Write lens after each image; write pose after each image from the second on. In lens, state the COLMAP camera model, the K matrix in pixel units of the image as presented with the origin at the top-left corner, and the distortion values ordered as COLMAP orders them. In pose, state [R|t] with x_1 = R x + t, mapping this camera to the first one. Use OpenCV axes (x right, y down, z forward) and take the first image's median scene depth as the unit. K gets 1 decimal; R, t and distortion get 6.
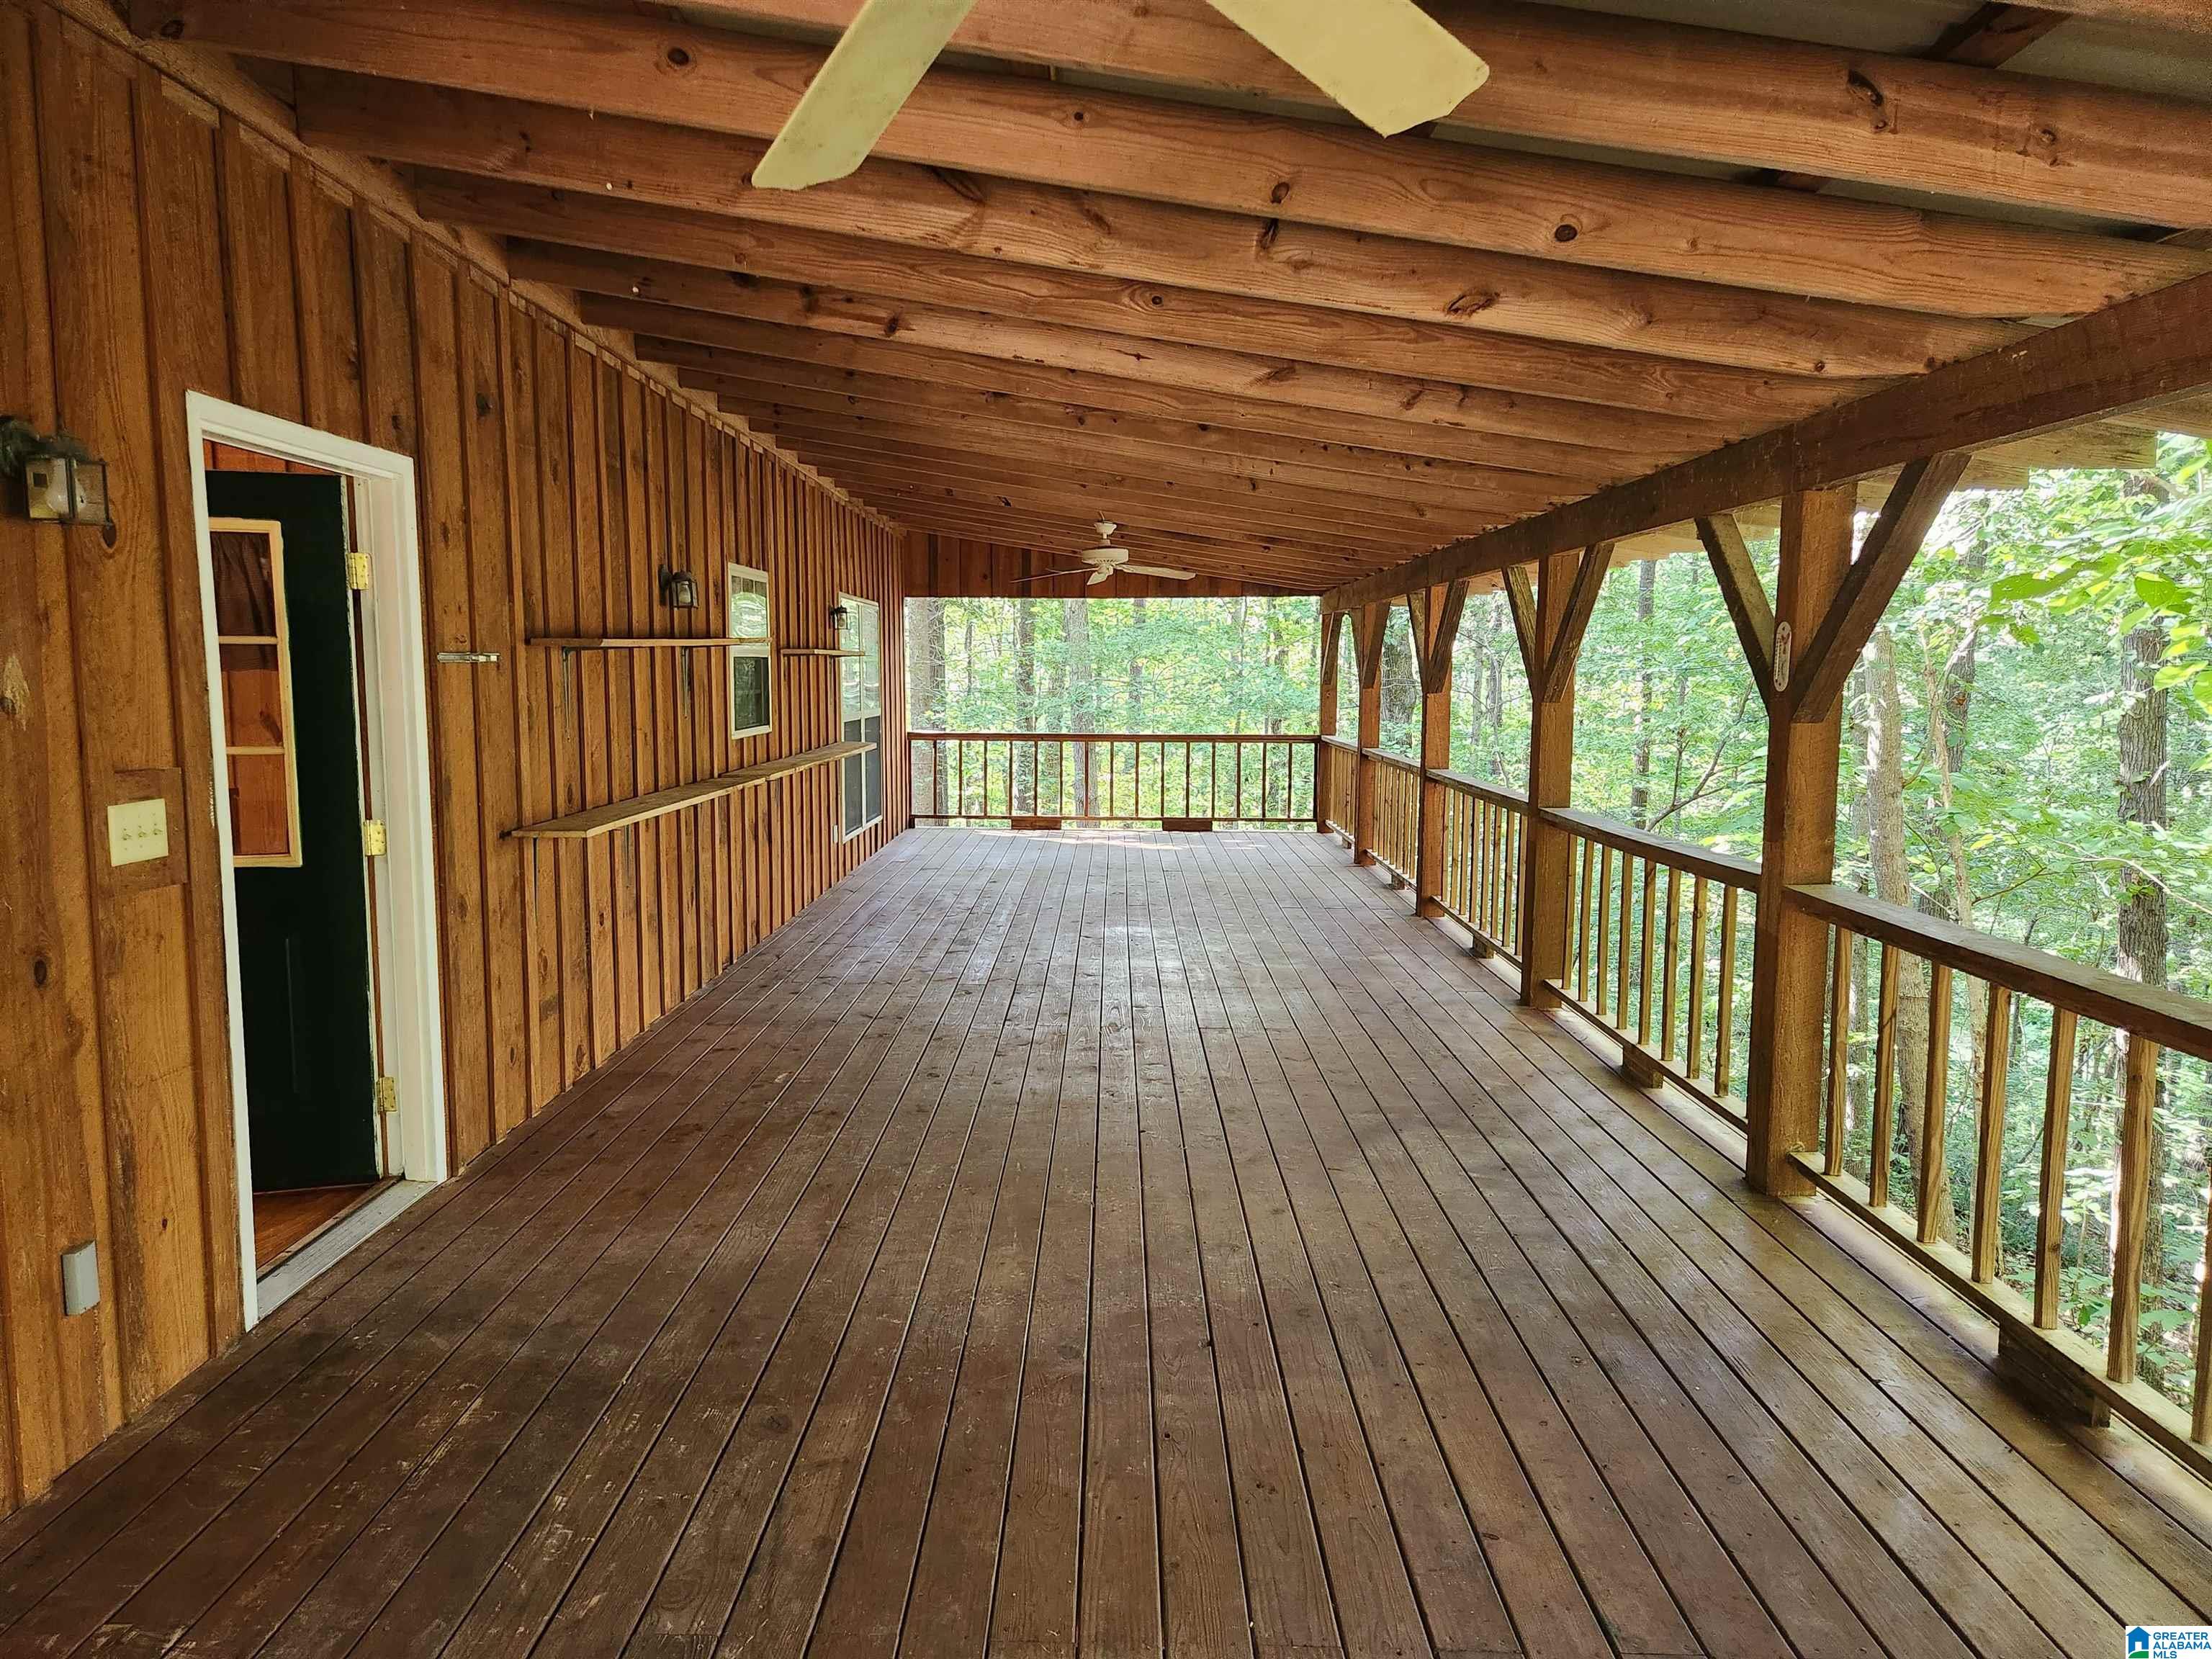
lens RADIAL K [[1472.5, 0, 1093.6], [0, 1472.5, 828.8], [0, 0, 1]] dist [0.073736, -0.072270]
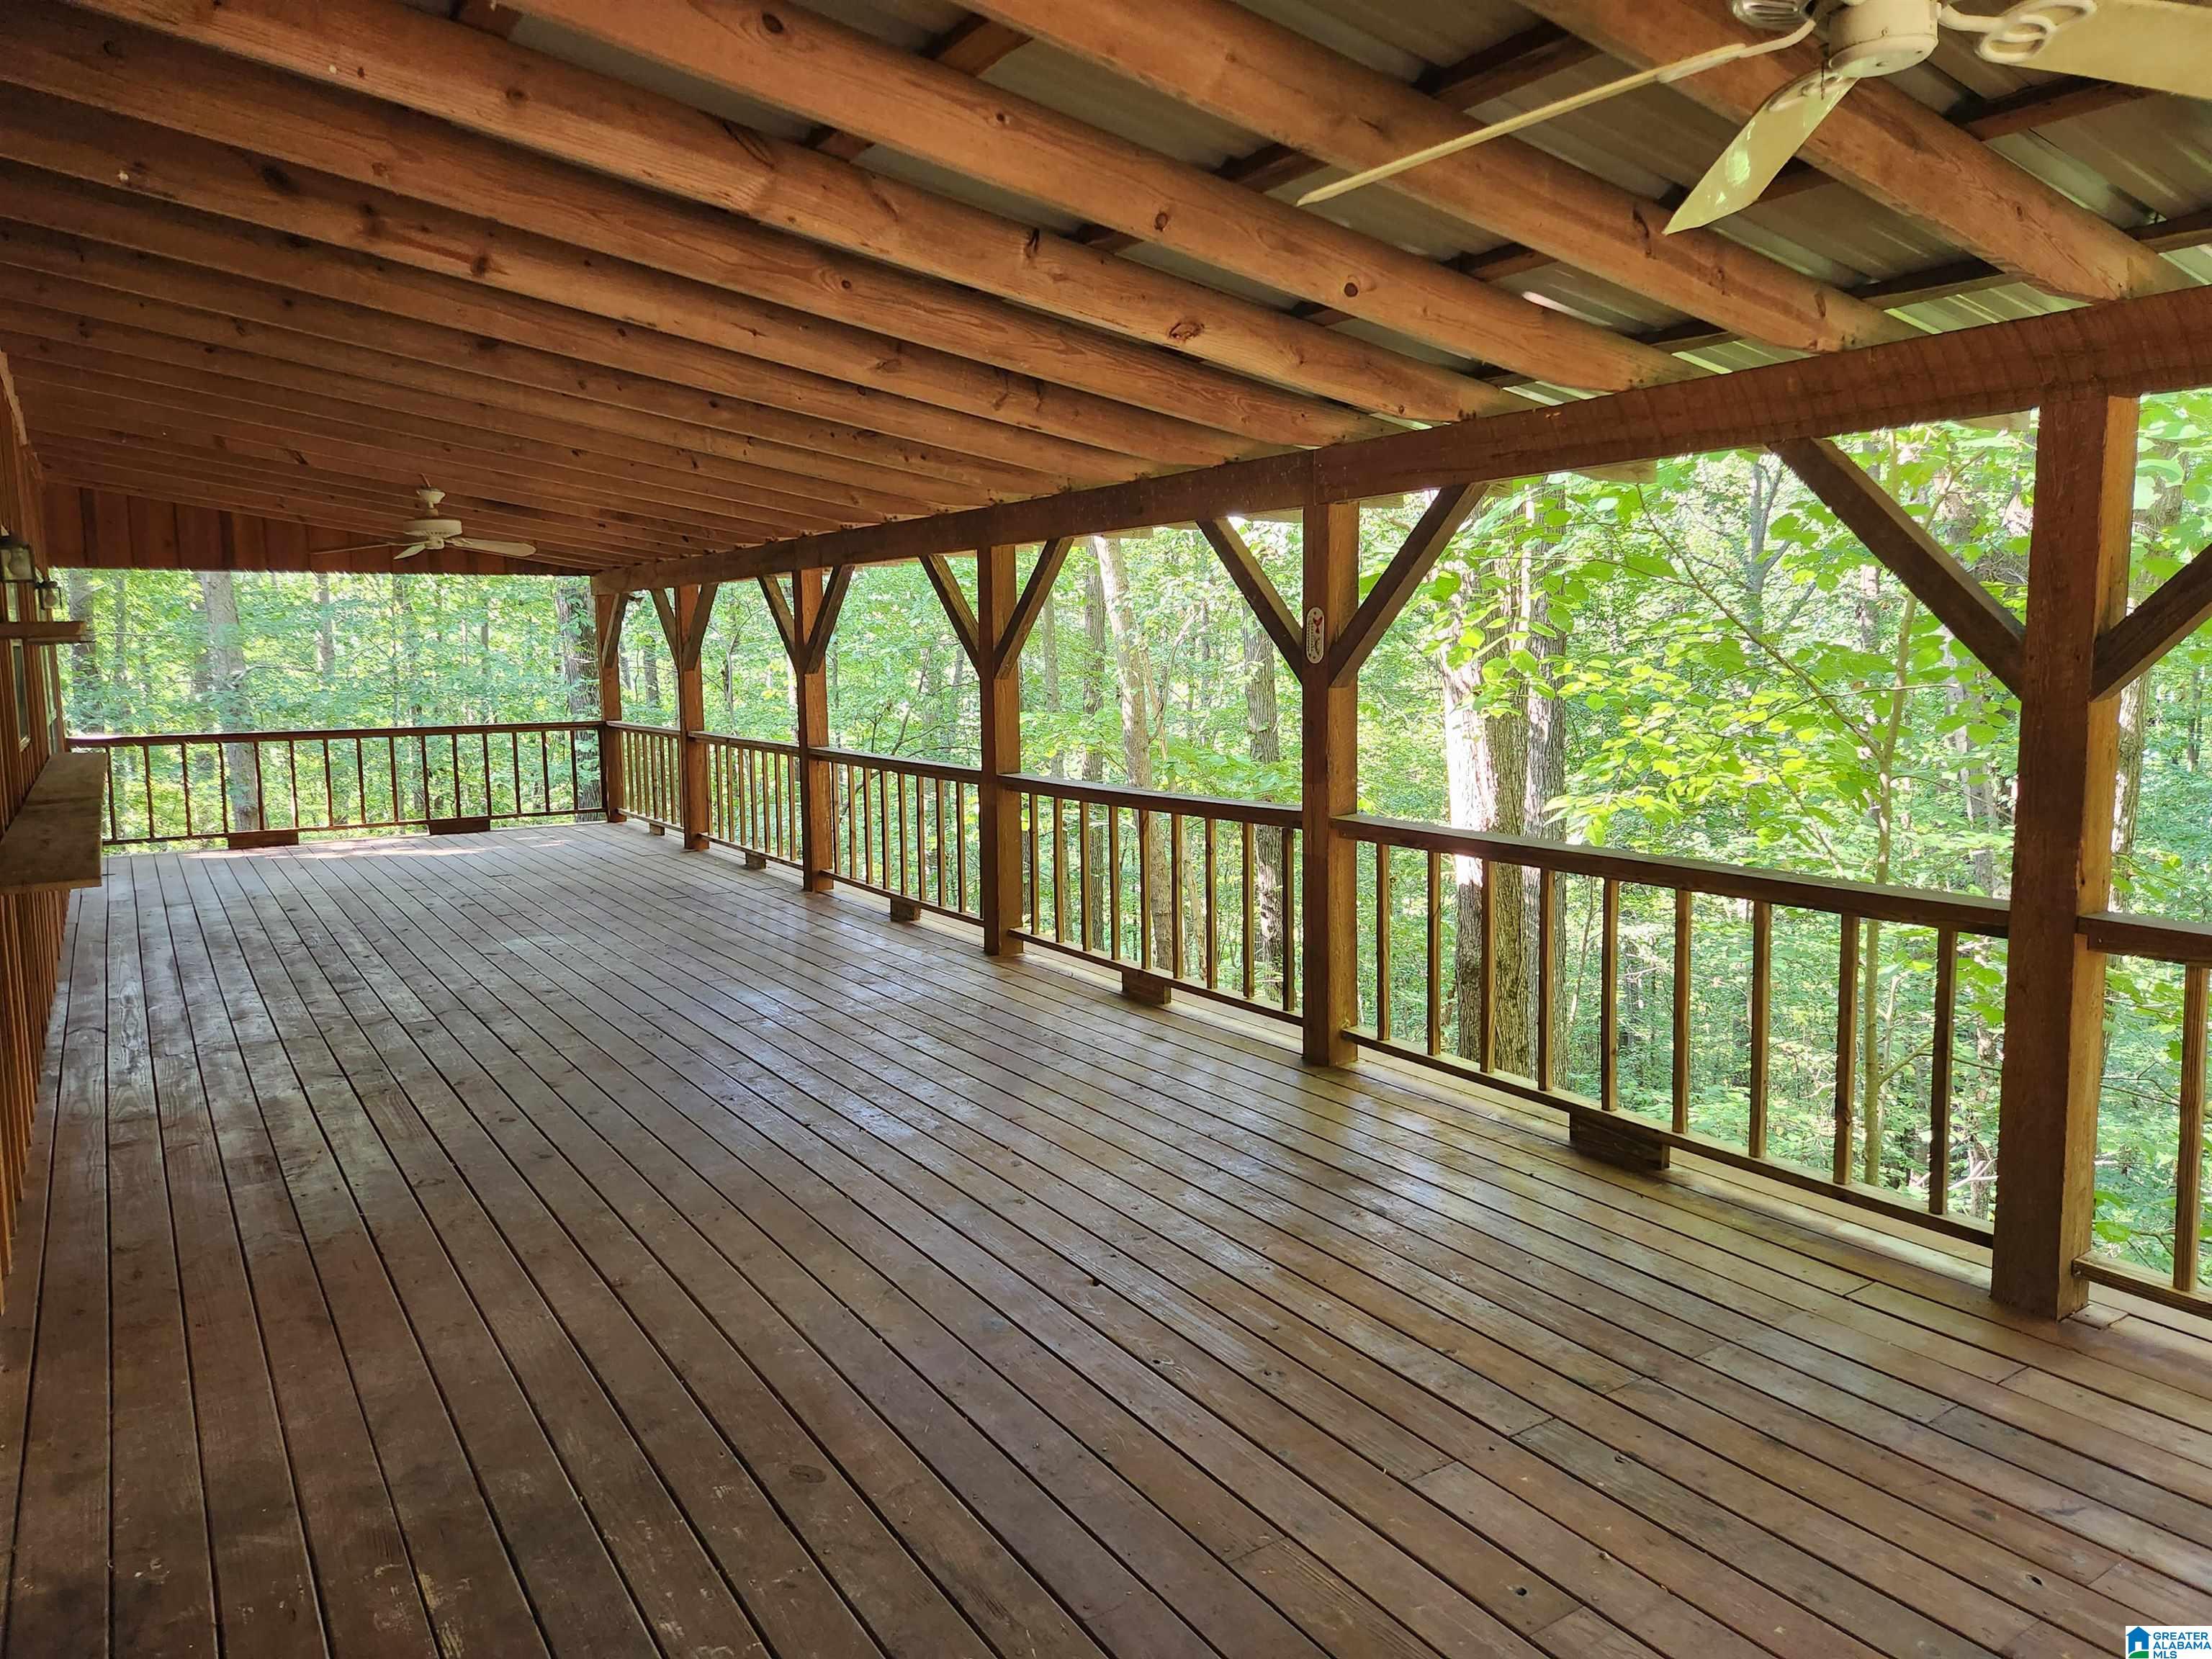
lens RADIAL K [[1465.3, 0, 1100.2], [0, 1465.3, 800.4], [0, 0, 1]] dist [0.077001, -0.066487]
pose [[0.821649, -0.074799, 0.565064, -0.386406], [0.077853, 0.996789, 0.018743, -0.014339], [-0.564652, 0.028592, 0.824834, 0.087340]]
